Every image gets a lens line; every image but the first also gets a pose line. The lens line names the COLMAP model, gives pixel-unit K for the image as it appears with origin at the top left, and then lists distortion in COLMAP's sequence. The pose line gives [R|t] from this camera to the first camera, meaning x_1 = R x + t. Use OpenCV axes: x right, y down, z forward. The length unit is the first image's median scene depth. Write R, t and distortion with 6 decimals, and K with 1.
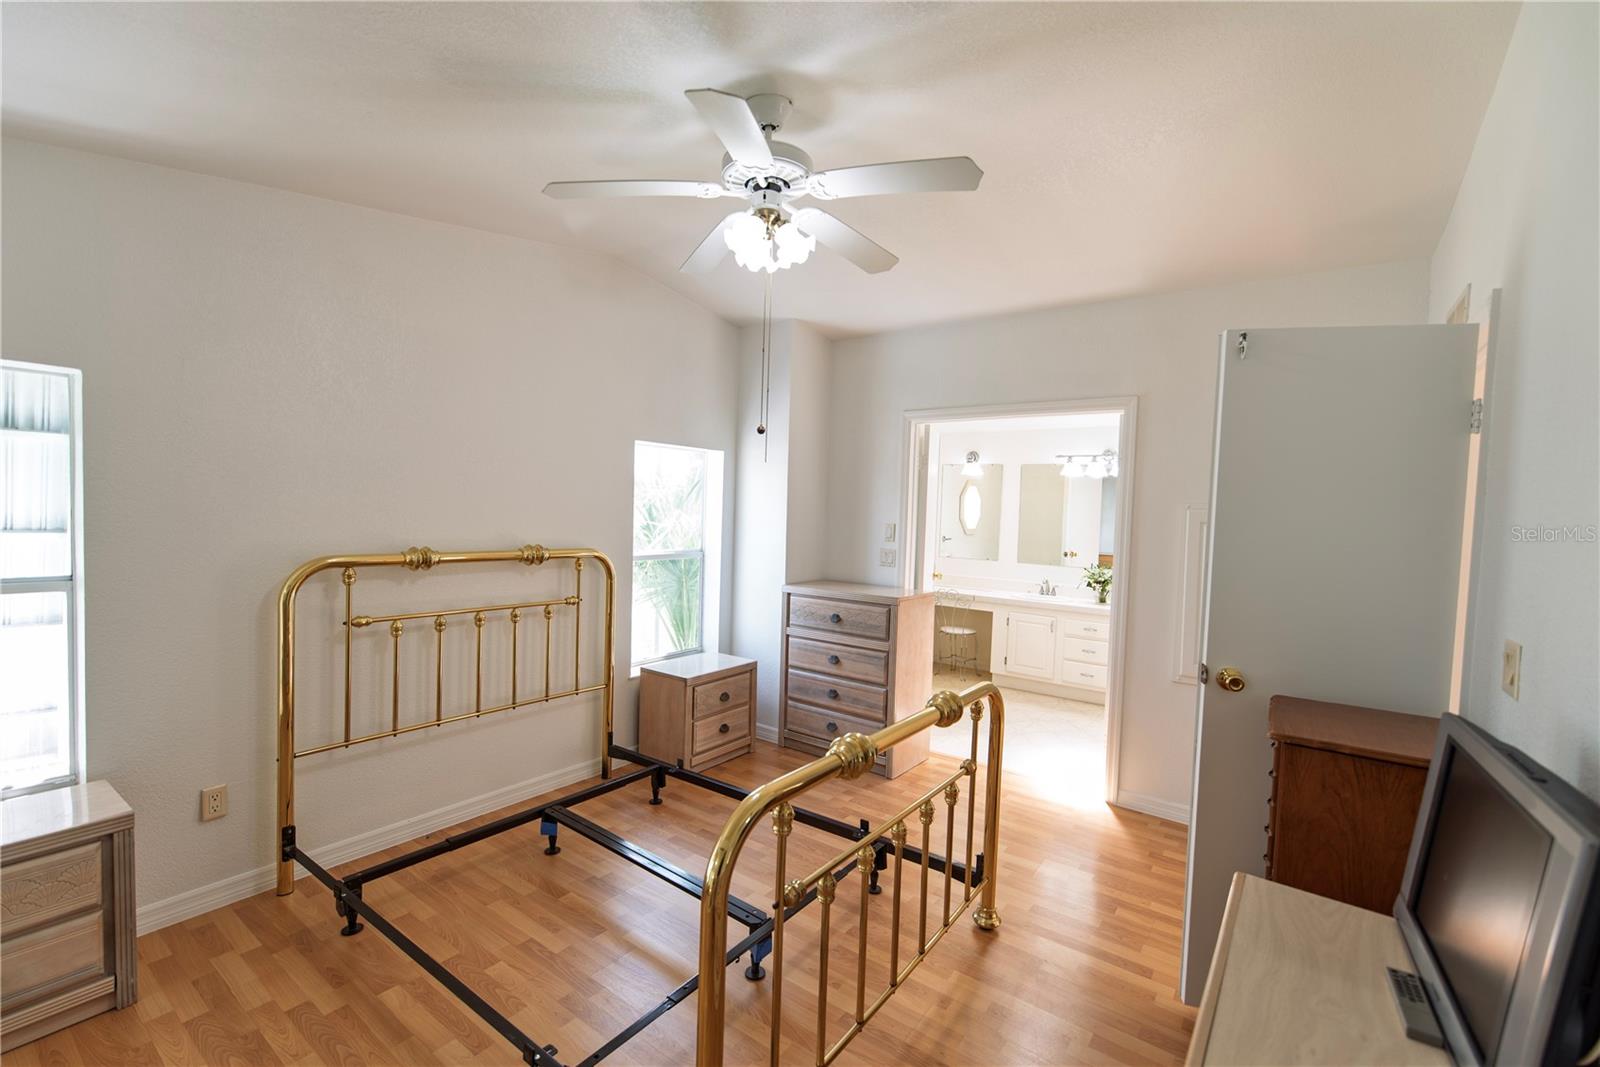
lens RADIAL K [[689.9, 0, 792.2], [0, 689.9, 540.5], [0, 0, 1]] dist [0.001954, 0.001713]
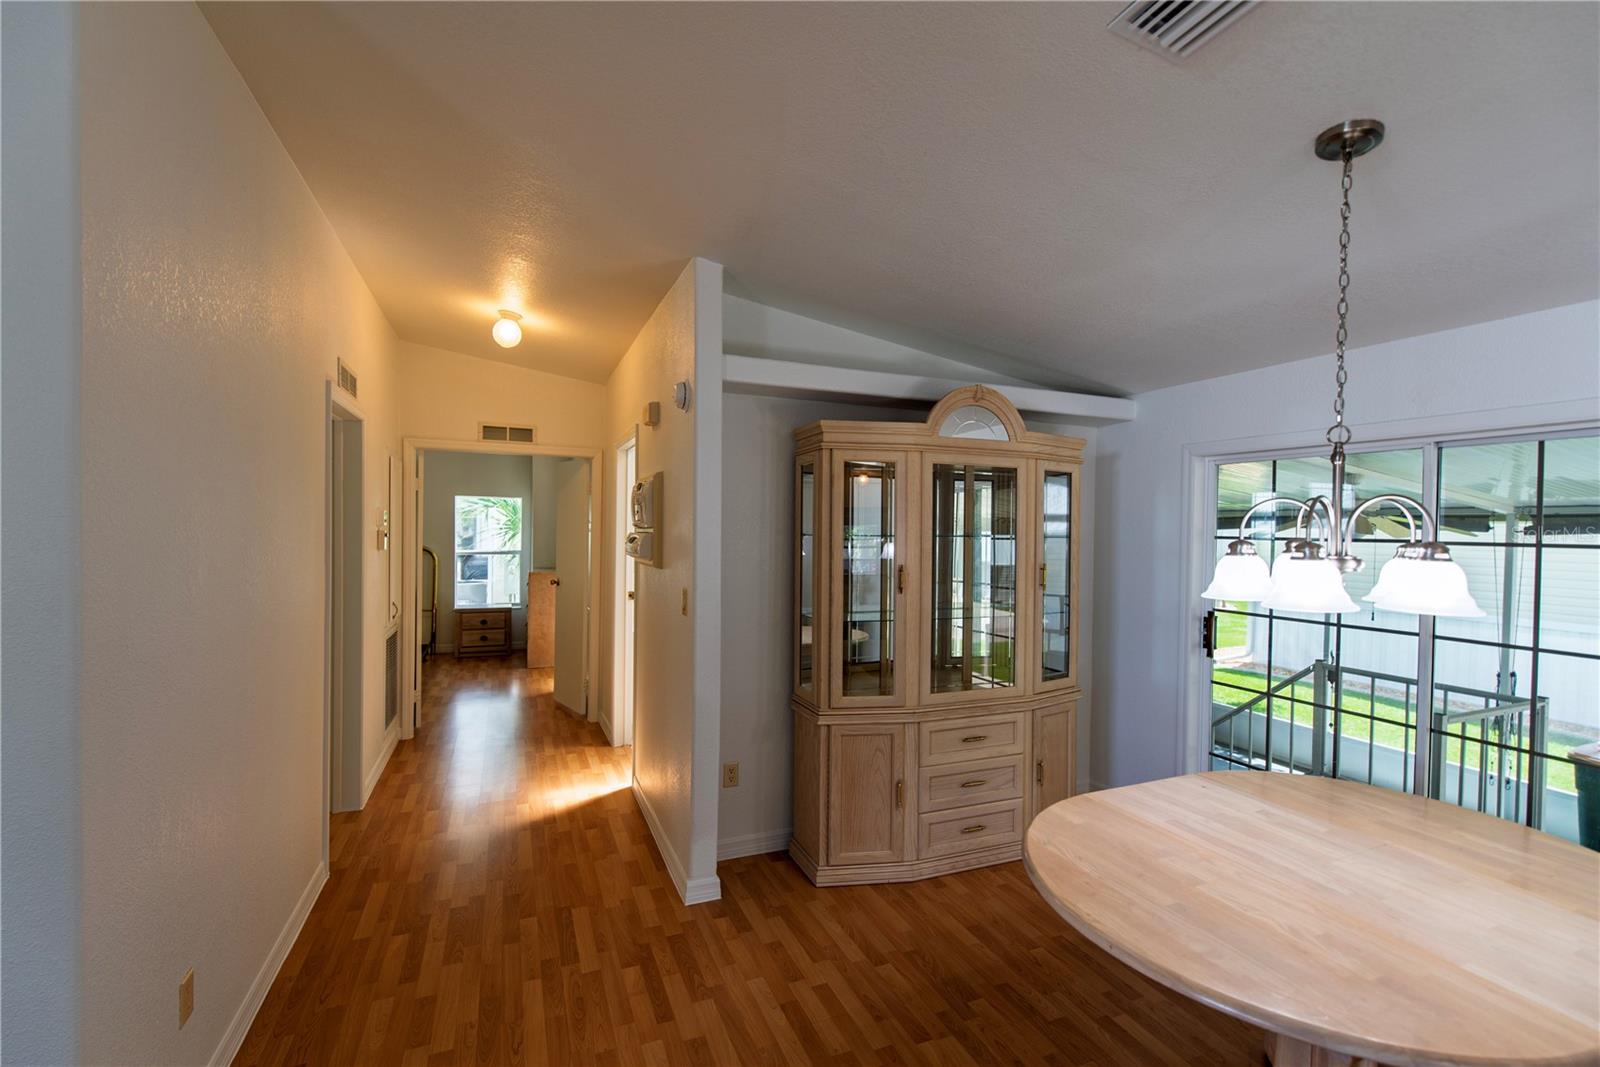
lens RADIAL K [[689.9, 0, 795.4], [0, 689.9, 535.8], [0, 0, 1]] dist [0.001954, 0.001713]
pose [[0.861363, -0.016260, -0.507729, 1.962312], [-0.013811, 0.998369, -0.055403, 0.090579], [0.507802, 0.054735, 0.859733, -0.304130]]
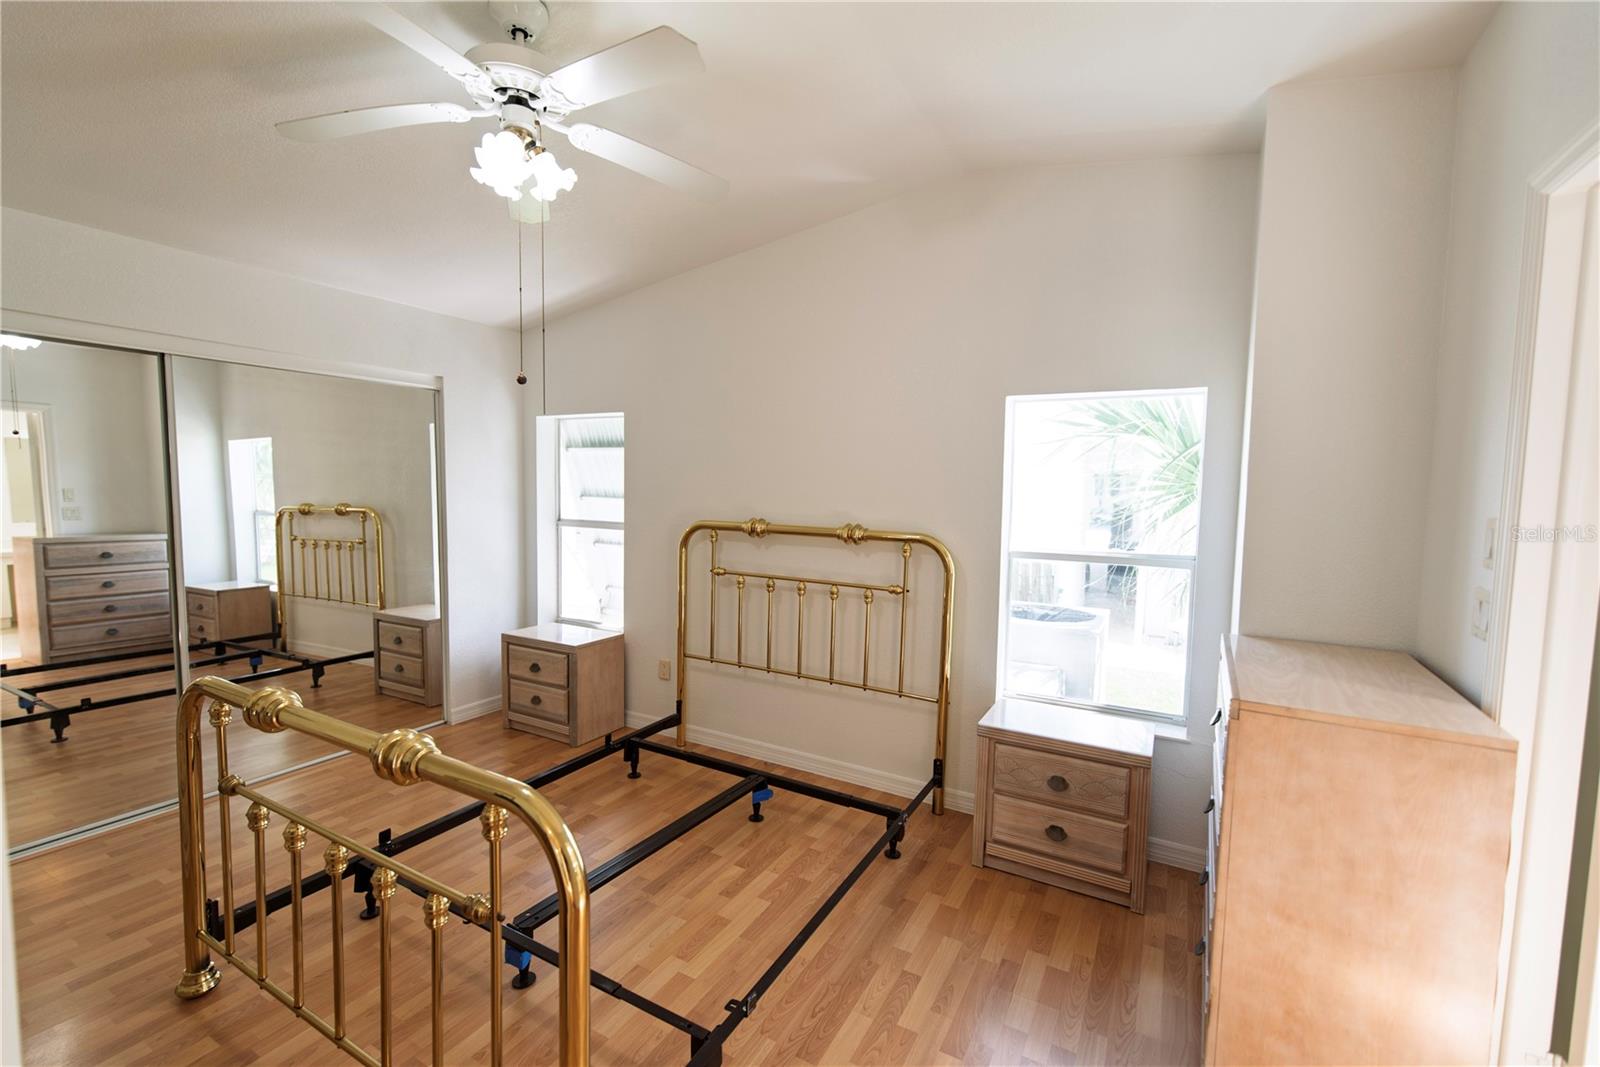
lens RADIAL K [[689.9, 0, 796.8], [0, 689.9, 534.9], [0, 0, 1]] dist [0.001954, 0.001713]
pose [[0.128220, 0.046696, -0.990646, 0.565788], [-0.062200, 0.997303, 0.038959, -0.010456], [0.989793, 0.056623, 0.130779, 0.781455]]
